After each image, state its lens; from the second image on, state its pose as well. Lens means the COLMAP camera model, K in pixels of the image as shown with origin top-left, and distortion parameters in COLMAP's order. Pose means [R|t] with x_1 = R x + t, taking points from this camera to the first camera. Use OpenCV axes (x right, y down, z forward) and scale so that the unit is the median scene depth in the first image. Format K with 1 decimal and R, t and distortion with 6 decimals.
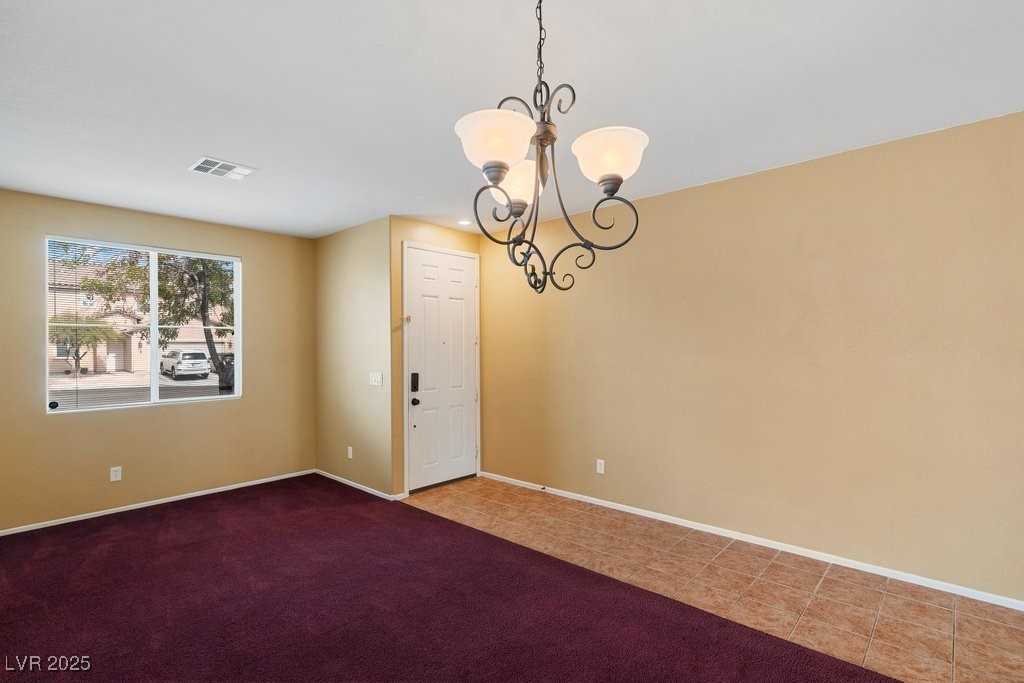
lens RADIAL K [[485.4, 0, 512.0], [0, 485.4, 341.5], [0, 0, 1]] dist [0.000373, -0.000136]
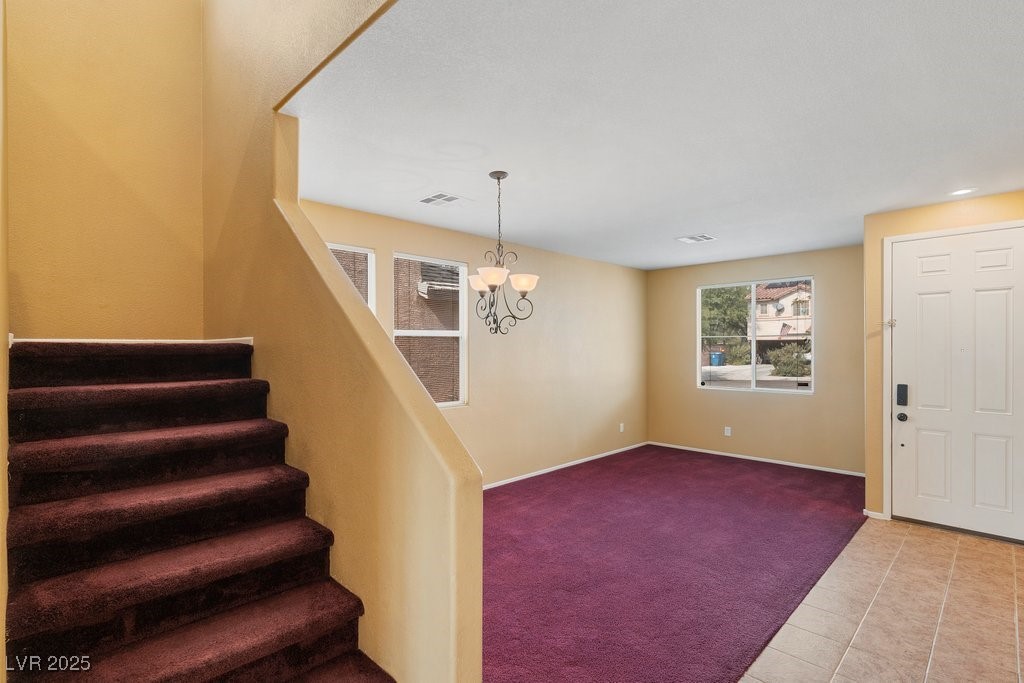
lens RADIAL K [[497.4, 0, 513.7], [0, 497.4, 348.4], [0, 0, 1]] dist [0.010845, 0.000111]
pose [[-0.039490, 0.010333, -0.999167, 0.804230], [0.012756, 0.999870, 0.009836, -0.019577], [0.999139, -0.012357, -0.039617, 0.371692]]
